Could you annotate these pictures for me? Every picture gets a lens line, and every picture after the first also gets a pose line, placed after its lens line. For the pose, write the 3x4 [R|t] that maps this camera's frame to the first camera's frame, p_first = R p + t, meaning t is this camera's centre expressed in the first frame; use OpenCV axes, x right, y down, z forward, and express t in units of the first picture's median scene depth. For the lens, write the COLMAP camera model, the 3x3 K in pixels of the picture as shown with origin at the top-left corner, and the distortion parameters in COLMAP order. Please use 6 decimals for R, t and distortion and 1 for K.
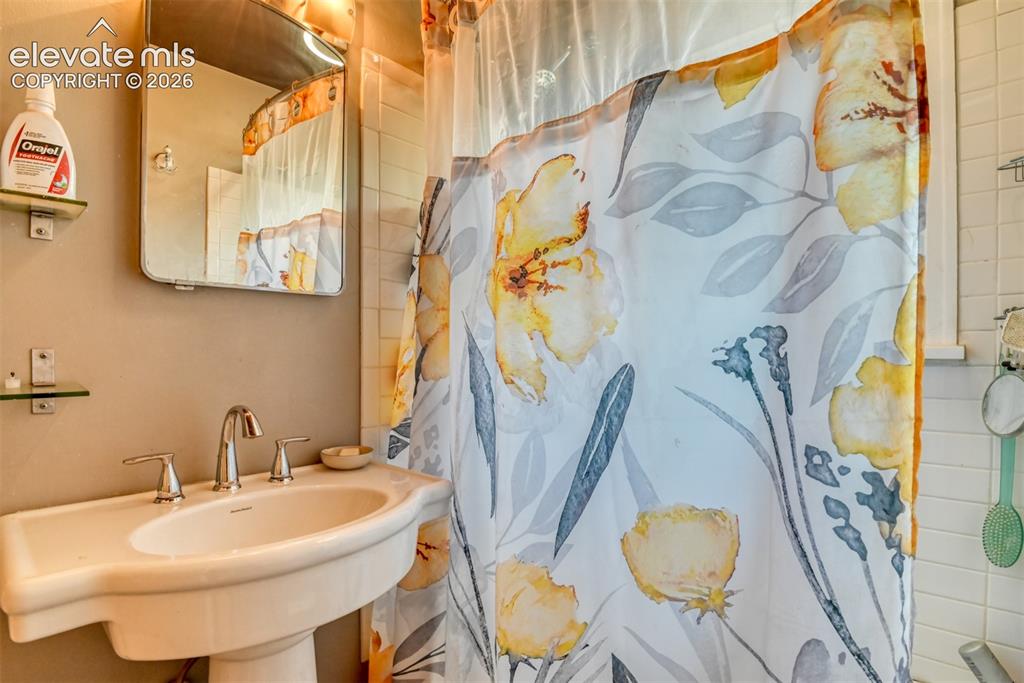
lens RADIAL K [[500.1, 0, 515.9], [0, 500.1, 341.6], [0, 0, 1]] dist [-0.027779, -0.003067]
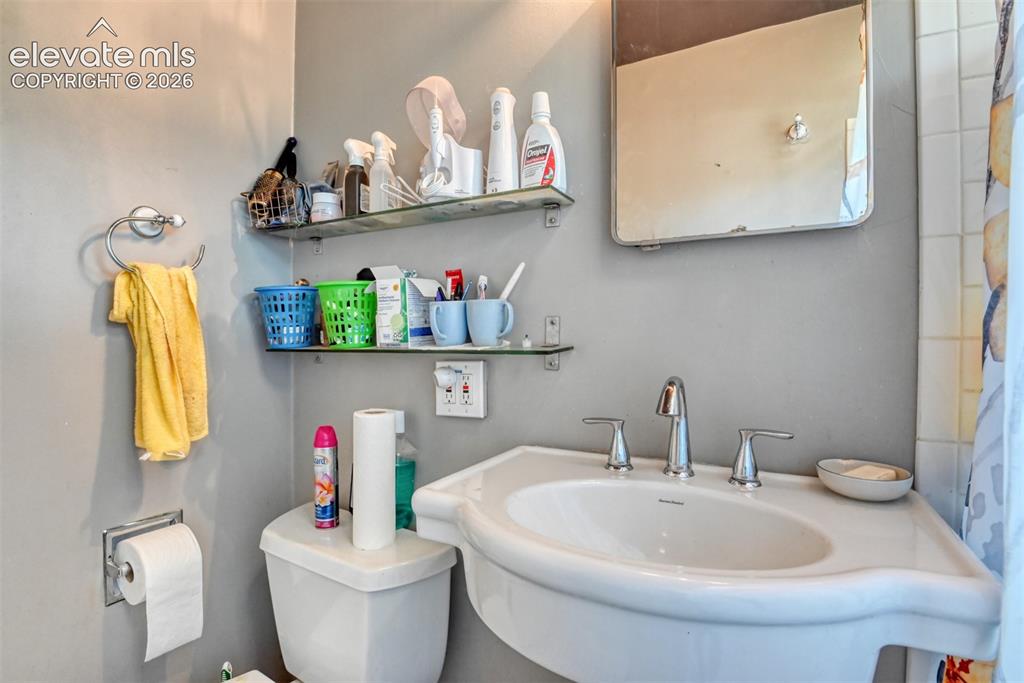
lens RADIAL K [[500.1, 0, 515.9], [0, 500.1, 341.6], [0, 0, 1]] dist [-0.027779, -0.003067]
pose [[0.240459, -0.002205, -0.970657, 0.193192], [0.012258, 0.999925, 0.000765, 0.067173], [0.970582, -0.012082, 0.240468, 0.546200]]
